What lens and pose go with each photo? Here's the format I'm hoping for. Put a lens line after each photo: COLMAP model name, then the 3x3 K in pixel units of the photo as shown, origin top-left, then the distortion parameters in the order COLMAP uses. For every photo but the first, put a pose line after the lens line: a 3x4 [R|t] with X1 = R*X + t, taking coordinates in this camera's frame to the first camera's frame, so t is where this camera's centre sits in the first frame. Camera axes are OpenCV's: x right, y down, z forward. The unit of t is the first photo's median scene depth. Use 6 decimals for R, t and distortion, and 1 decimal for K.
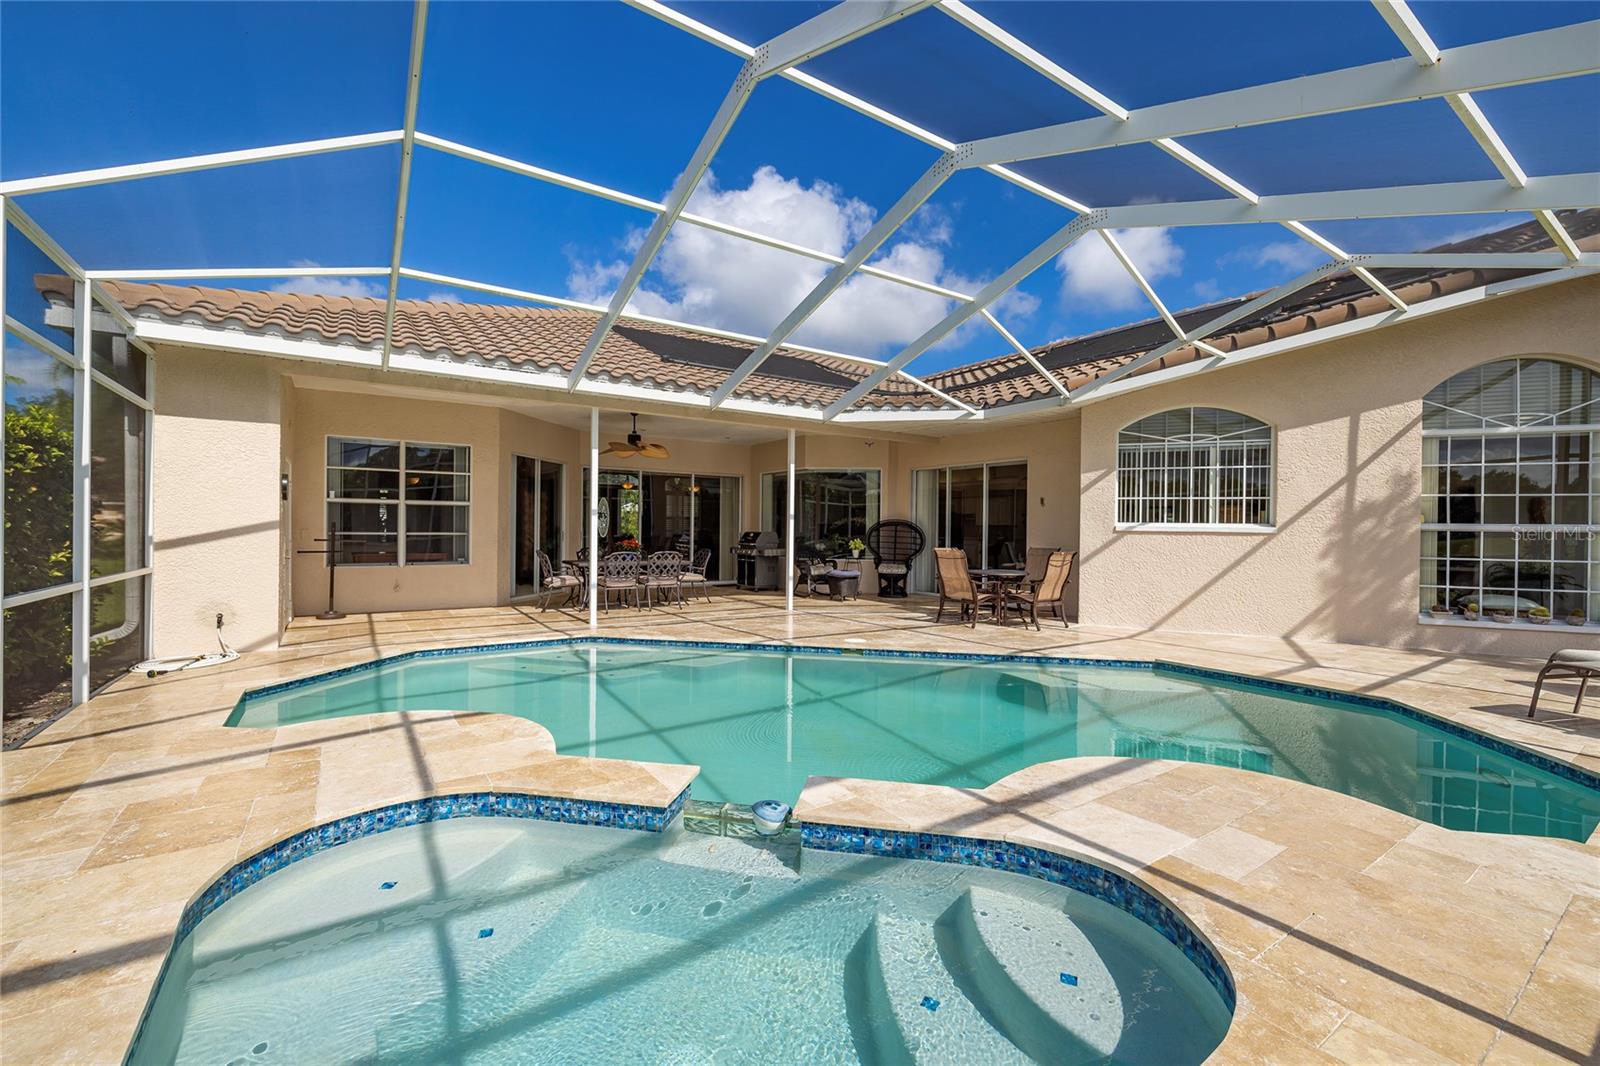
lens RADIAL K [[682.4, 0, 800.4], [0, 682.4, 528.4], [0, 0, 1]] dist [0.019500, 0.000067]
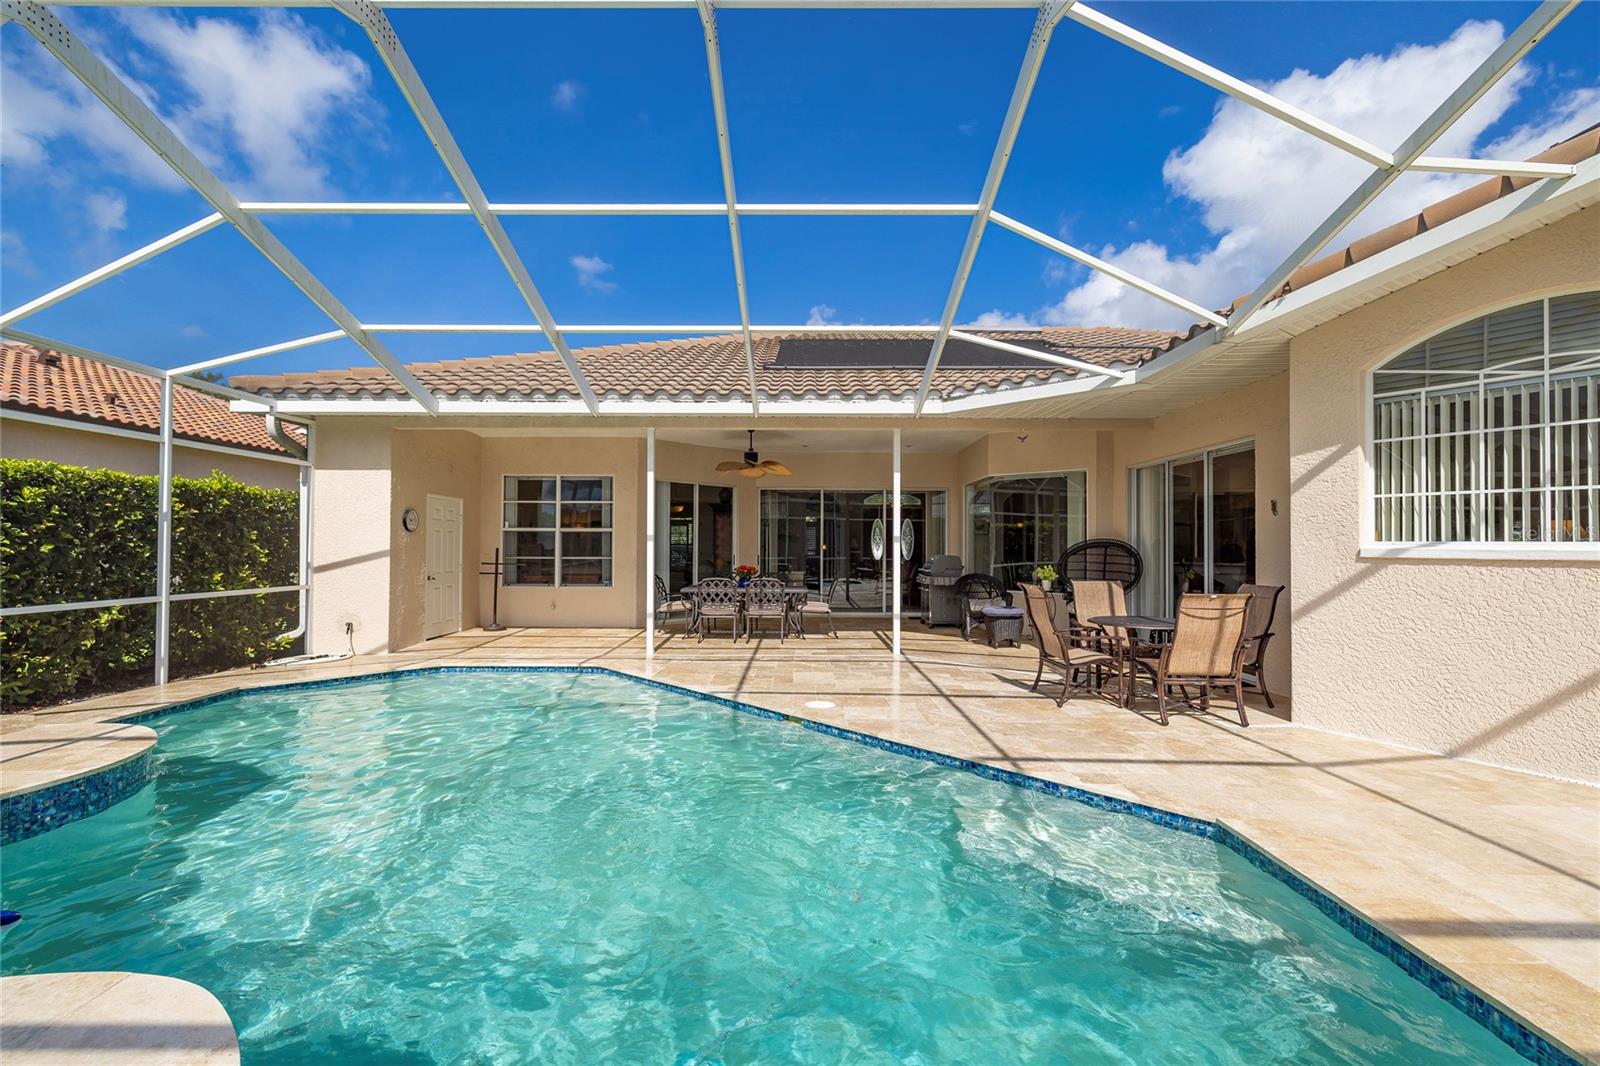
lens RADIAL K [[694.7, 0, 800.0], [0, 694.7, 533.0], [0, 0, 1]] dist [0.003987, 0.000080]
pose [[0.821298, -0.017900, -0.570219, 0.392614], [0.004640, 0.999684, -0.024700, -0.003515], [0.570481, 0.017640, 0.821121, 0.288928]]
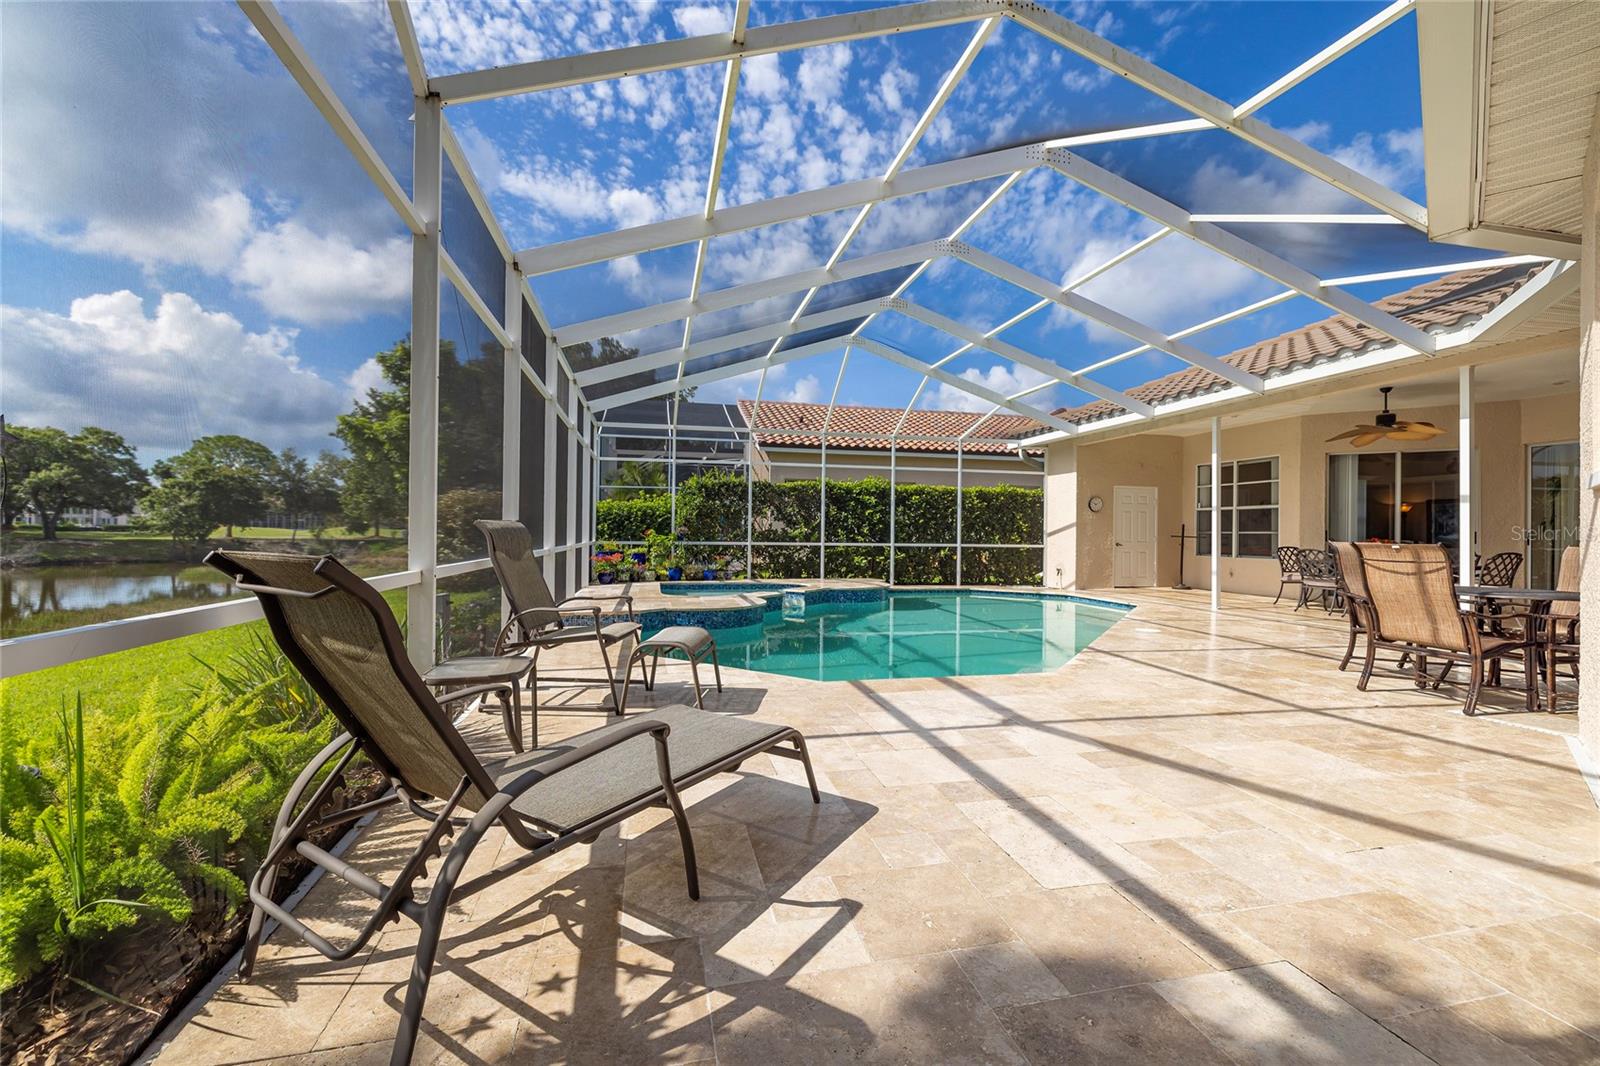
lens RADIAL K [[682.4, 0, 800.4], [0, 682.4, 528.4], [0, 0, 1]] dist [0.019500, 0.000067]
pose [[-0.380648, -0.023669, -0.924417, 0.934335], [-0.018671, 0.999665, -0.017908, 0.038288], [0.924531, 0.010444, -0.380963, 0.731631]]
